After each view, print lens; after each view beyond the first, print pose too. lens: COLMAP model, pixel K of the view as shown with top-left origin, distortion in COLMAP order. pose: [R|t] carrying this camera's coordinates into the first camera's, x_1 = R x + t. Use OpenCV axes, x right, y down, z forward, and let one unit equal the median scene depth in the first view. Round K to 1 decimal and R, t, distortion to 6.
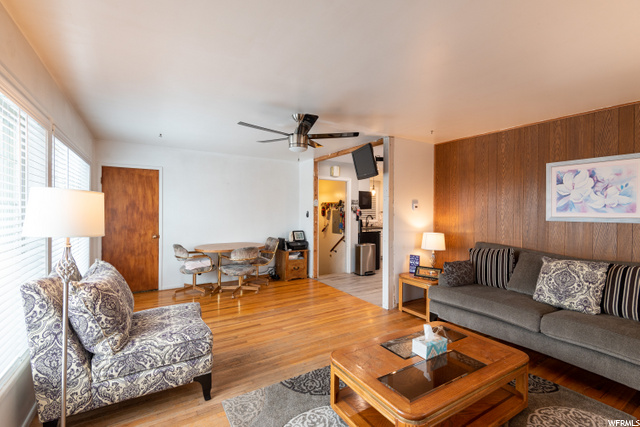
lens RADIAL K [[288.1, 0, 318.7], [0, 288.1, 211.4], [0, 0, 1]] dist [0.036045, -0.019671]
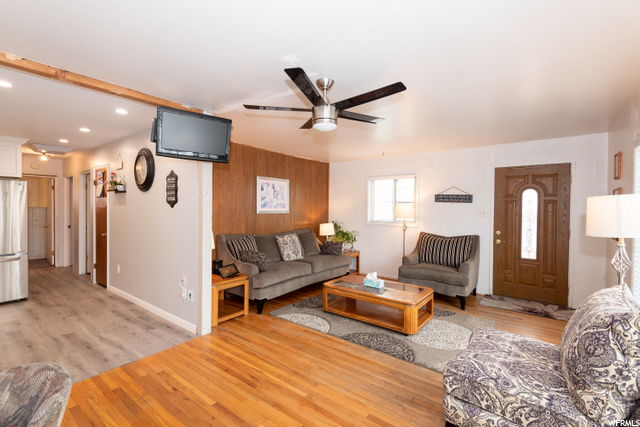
lens RADIAL K [[288.1, 0, 318.7], [0, 288.1, 211.4], [0, 0, 1]] dist [0.036045, -0.019671]
pose [[-0.350165, -0.021819, 0.936434, -0.724081], [-0.005916, 0.999760, 0.021082, -0.013514], [-0.936669, 0.001842, -0.350211, 1.198001]]
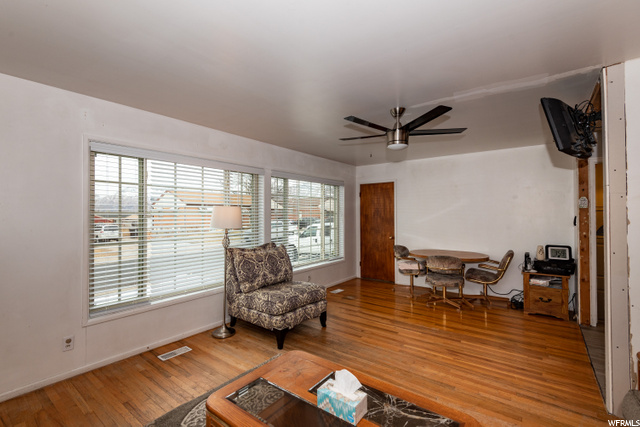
lens RADIAL K [[288.1, 0, 318.7], [0, 288.1, 211.4], [0, 0, 1]] dist [0.036045, -0.019671]
pose [[0.365215, -0.016831, -0.930771, 0.634561], [-0.003113, 0.999809, -0.019301, 0.003723], [0.930918, 0.009947, 0.365093, 0.413339]]
